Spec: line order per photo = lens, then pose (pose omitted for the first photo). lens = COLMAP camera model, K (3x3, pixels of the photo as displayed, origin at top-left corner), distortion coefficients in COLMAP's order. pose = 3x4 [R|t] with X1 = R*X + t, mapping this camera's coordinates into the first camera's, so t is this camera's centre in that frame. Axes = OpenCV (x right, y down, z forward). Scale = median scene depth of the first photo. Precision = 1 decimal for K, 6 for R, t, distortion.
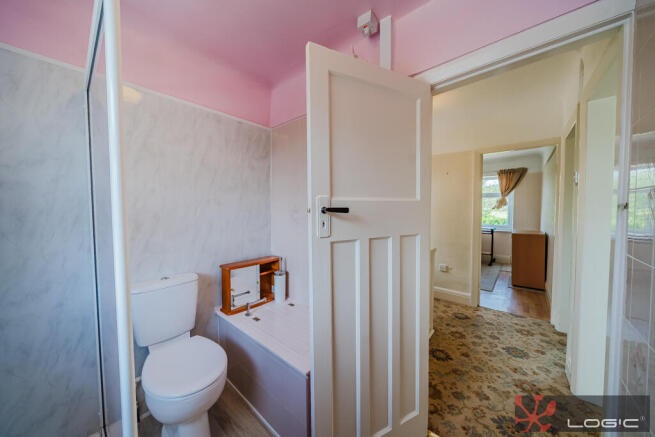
lens RADIAL K [[226.0, 0, 326.4], [0, 226.0, 216.1], [0, 0, 1]] dist [-0.001676, -0.000120]
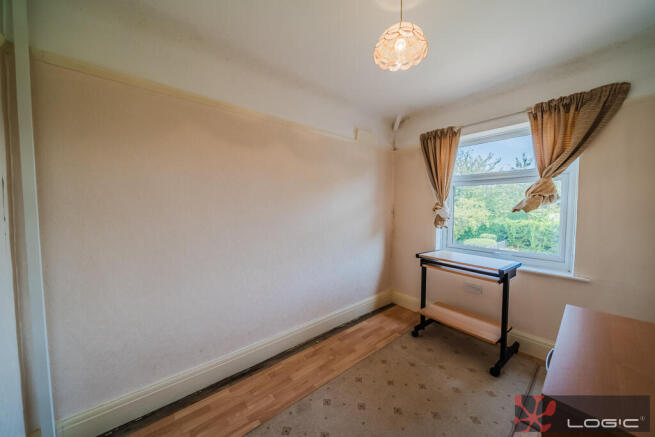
lens RADIAL K [[226.0, 0, 329.0], [0, 226.0, 219.3], [0, 0, 1]] dist [-0.001676, -0.000120]
pose [[0.989719, 0.010951, -0.142609, 0.495955], [-0.008703, 0.999828, 0.016382, -0.022660], [0.142764, -0.014973, 0.989644, 0.595456]]
